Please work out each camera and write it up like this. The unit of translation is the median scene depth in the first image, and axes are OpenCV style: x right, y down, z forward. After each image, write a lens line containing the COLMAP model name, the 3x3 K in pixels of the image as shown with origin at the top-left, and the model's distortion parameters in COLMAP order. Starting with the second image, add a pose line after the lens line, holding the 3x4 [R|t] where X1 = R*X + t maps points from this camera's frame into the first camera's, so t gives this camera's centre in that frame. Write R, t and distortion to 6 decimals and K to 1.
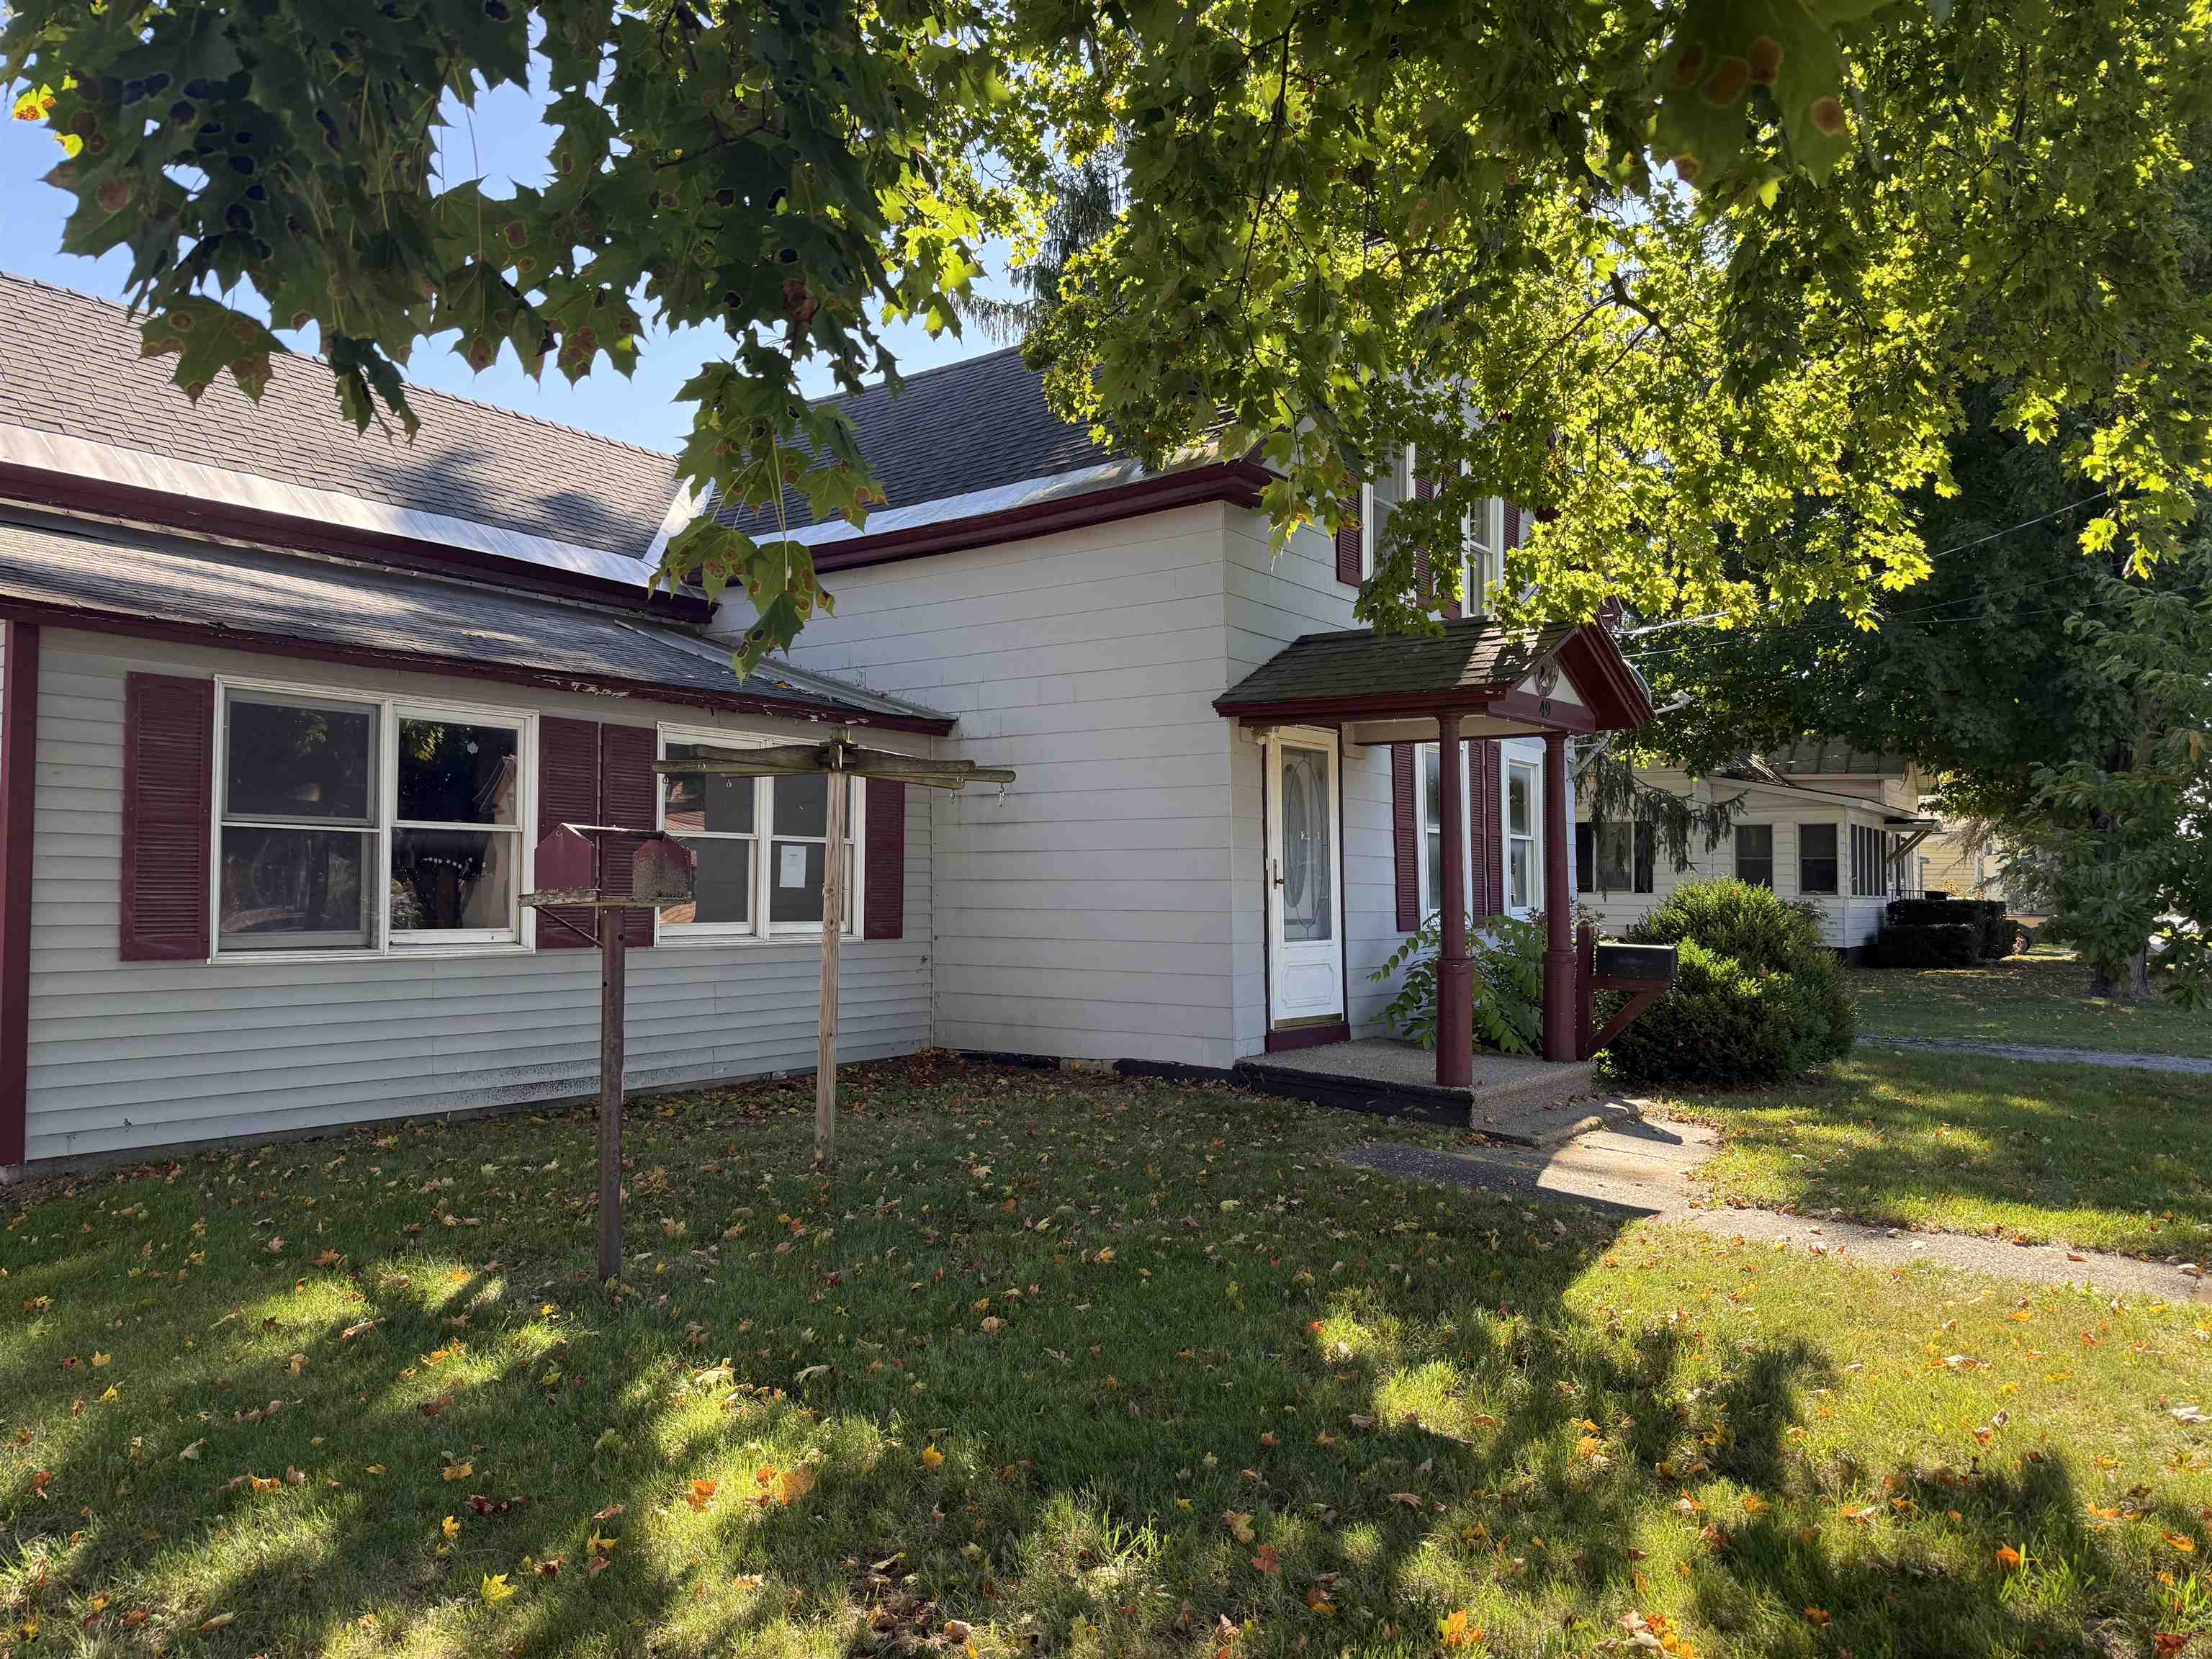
lens RADIAL K [[1545.8, 0, 1116.6], [0, 1545.8, 843.0], [0, 0, 1]] dist [-0.003515, -0.007317]
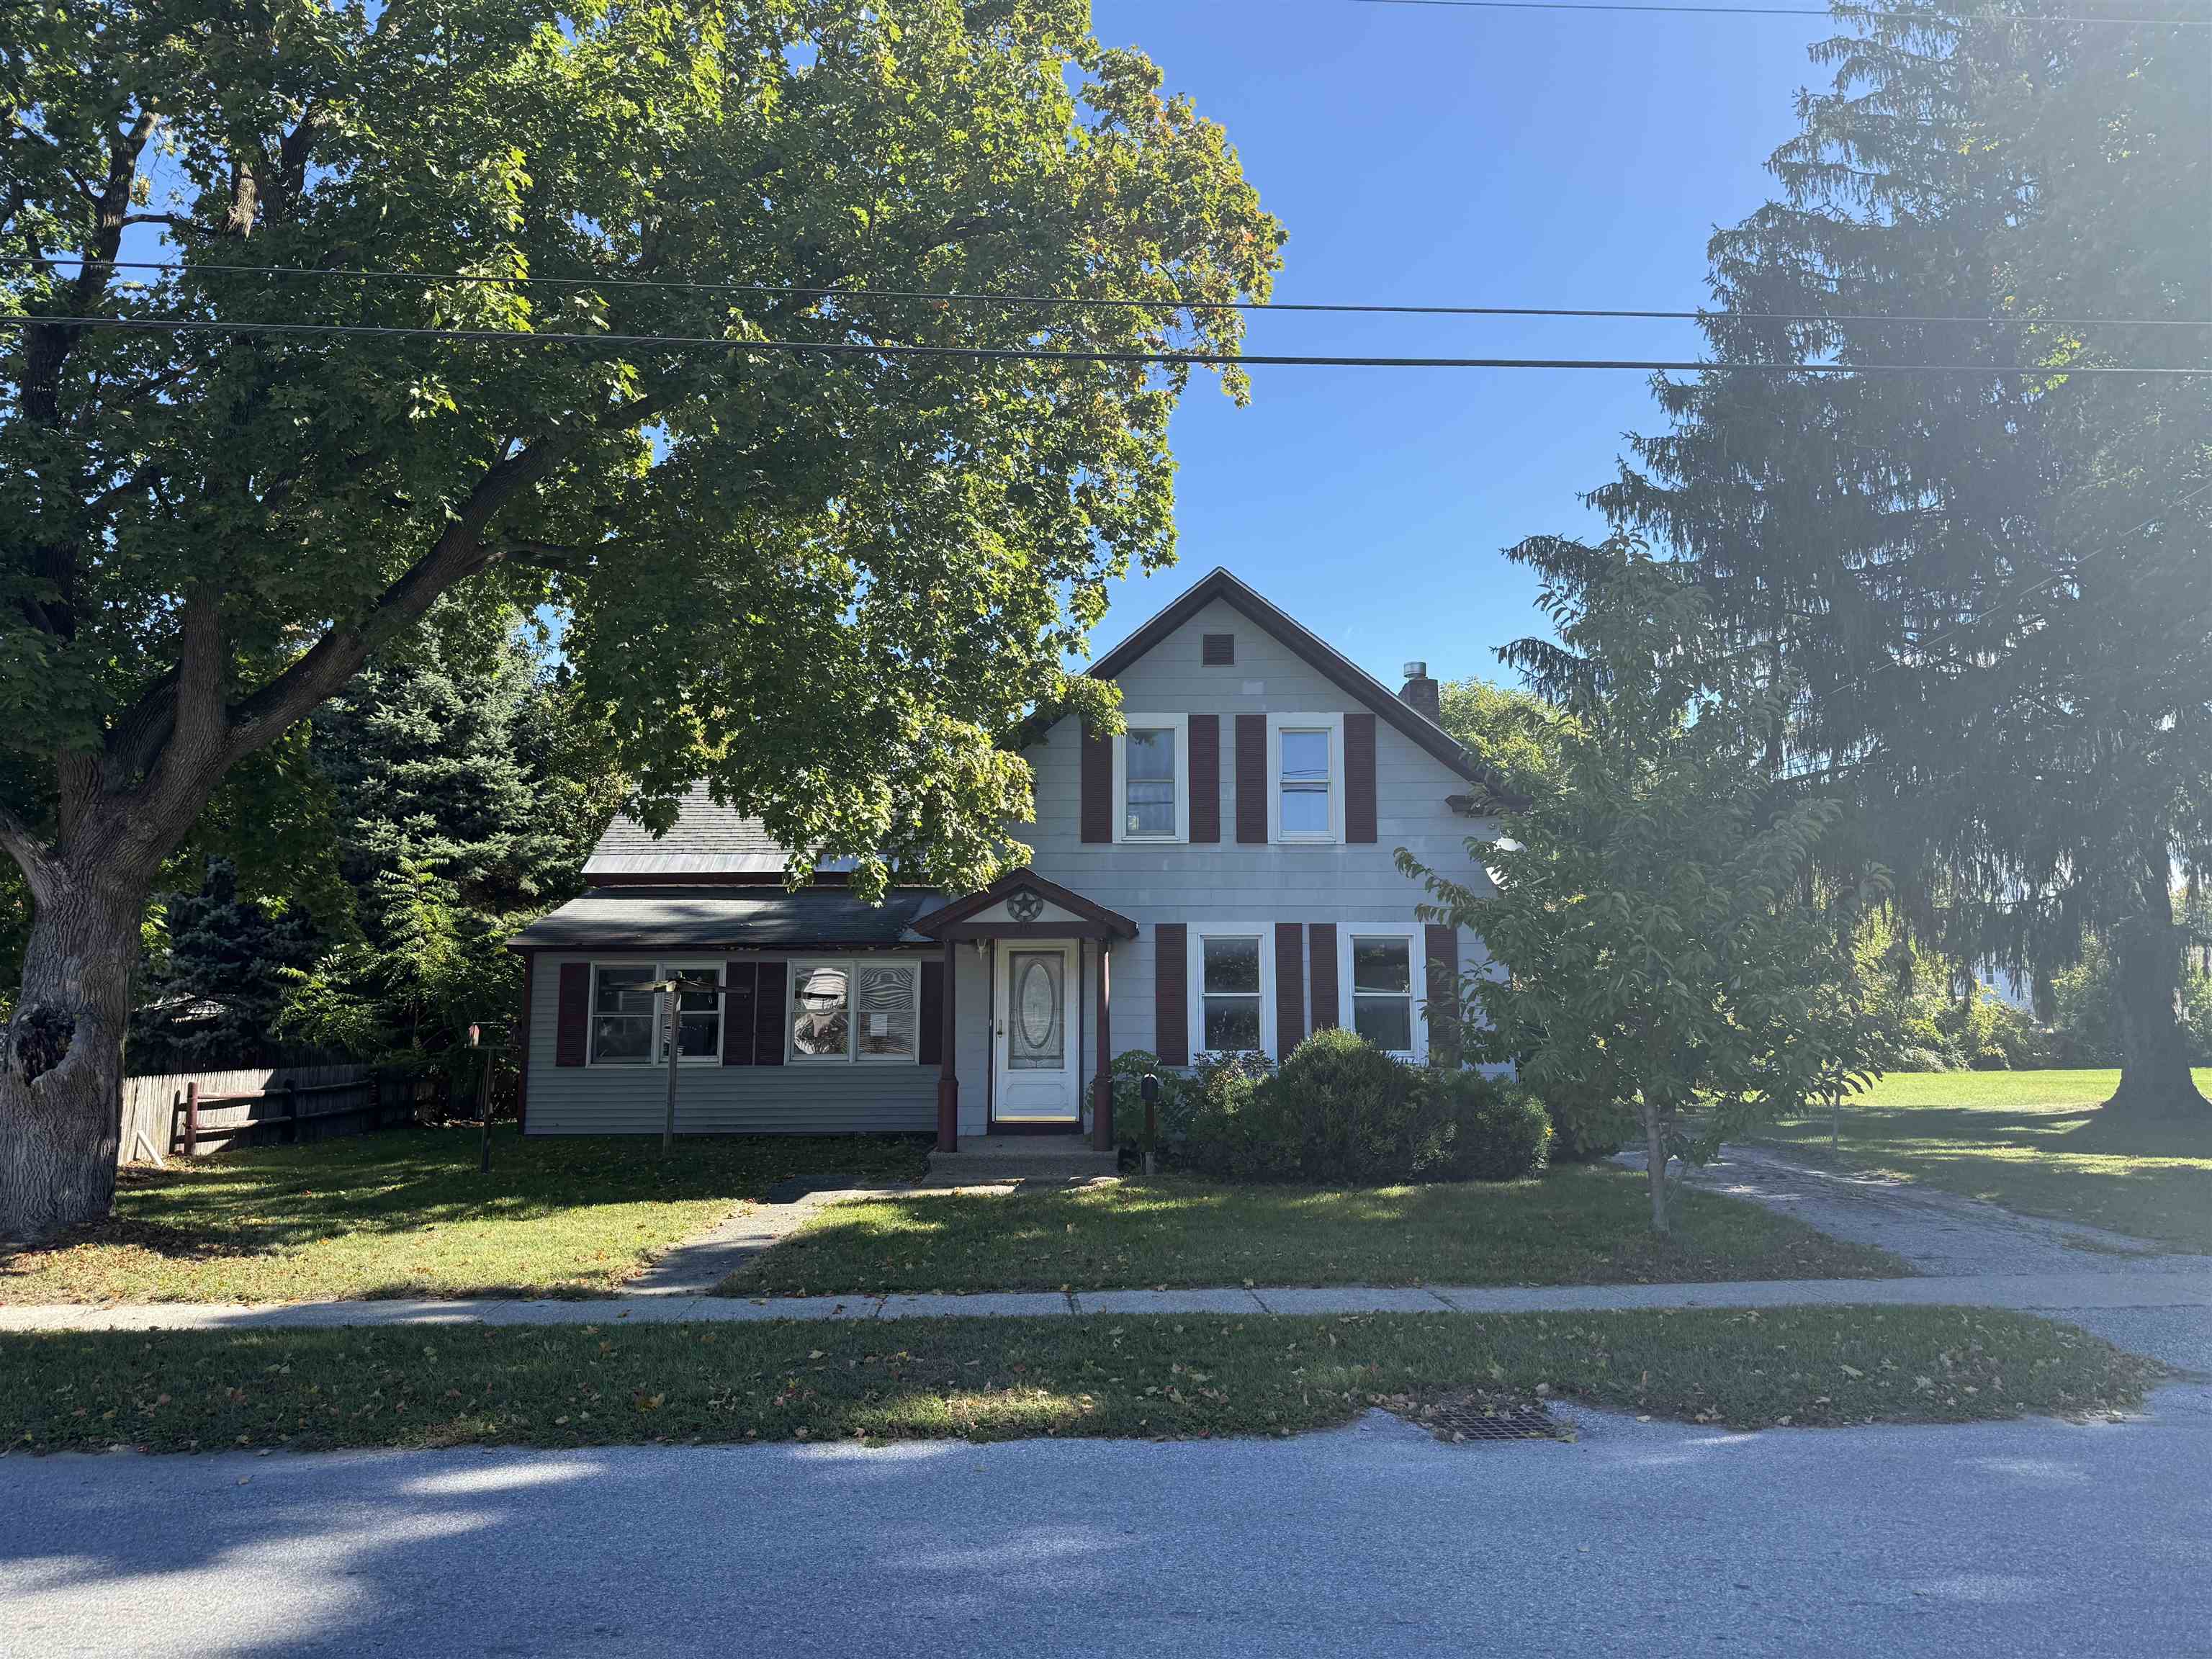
lens RADIAL K [[1545.8, 0, 1116.6], [0, 1545.8, 843.0], [0, 0, 1]] dist [-0.003515, -0.007317]
pose [[0.585478, -0.098691, -0.804659, 2.217534], [0.033411, 0.994656, -0.097684, -0.018691], [0.810000, 0.030307, 0.585647, 0.157391]]
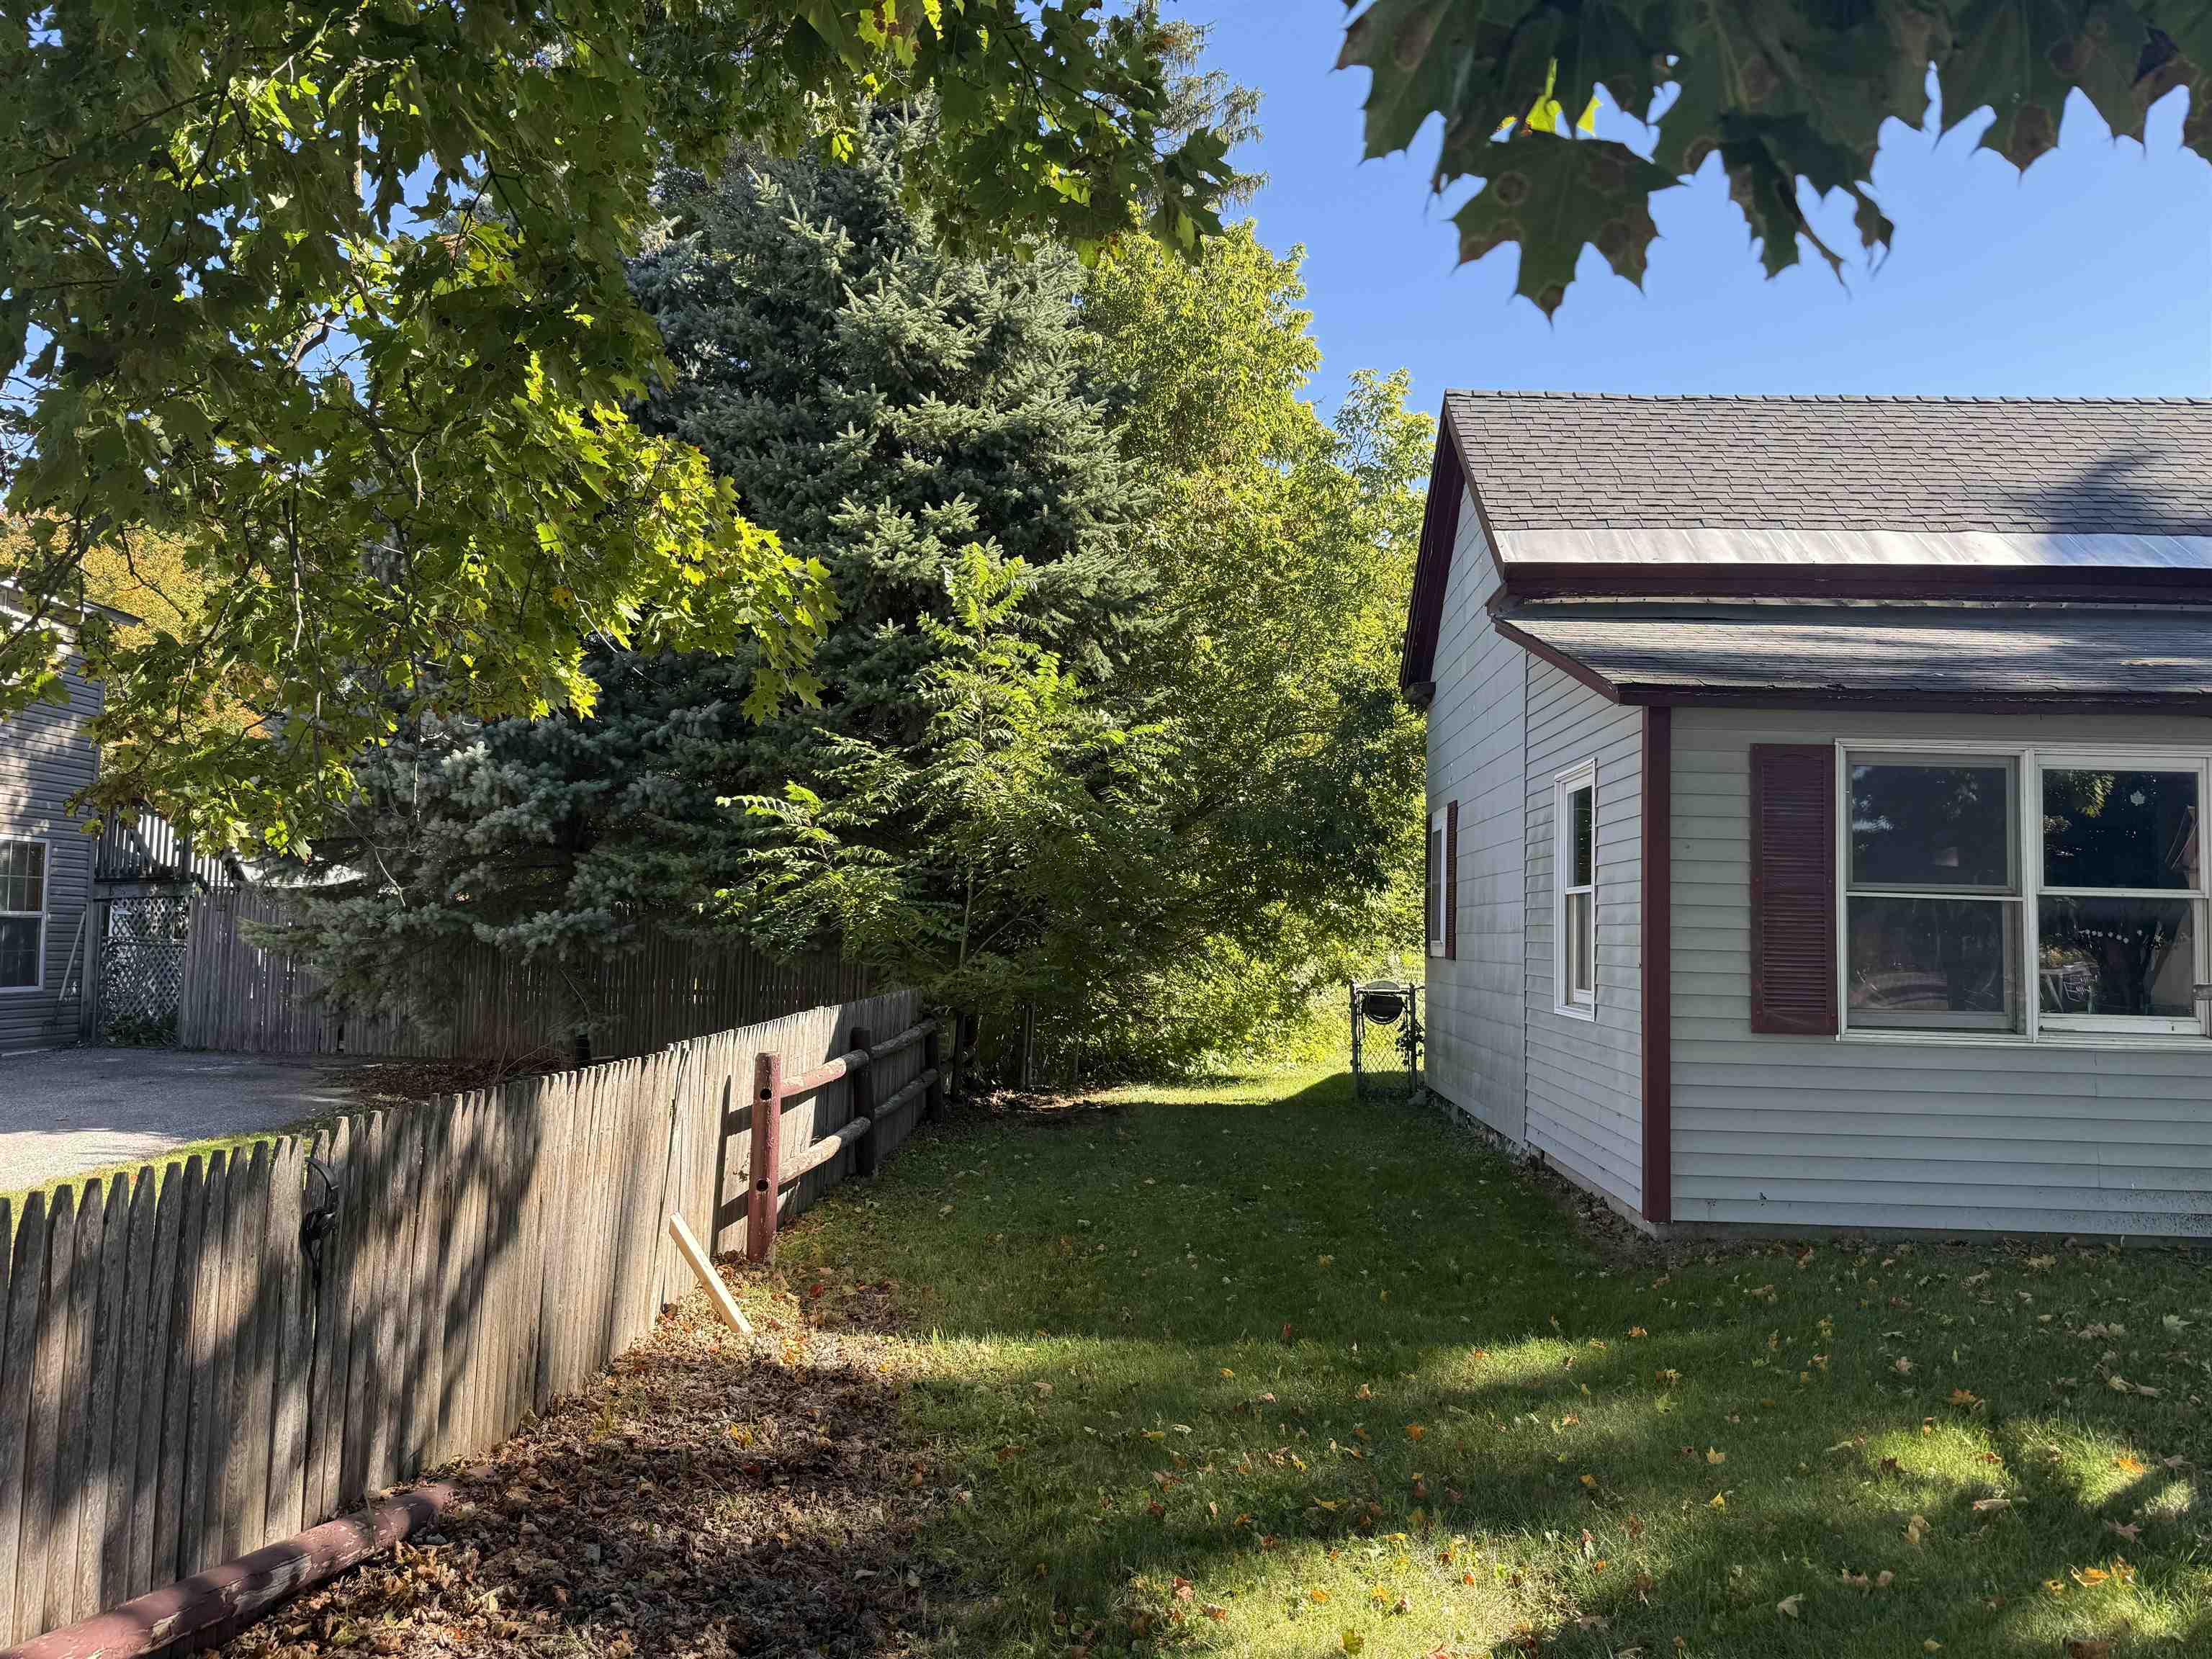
lens RADIAL K [[1567.5, 0, 1106.0], [0, 1567.5, 836.5], [0, 0, 1]] dist [0.008103, -0.006261]
pose [[0.551132, -0.042325, -0.833344, -0.022528], [0.005134, 0.998866, -0.047336, -0.004415], [0.834402, 0.021810, 0.550724, 0.084382]]
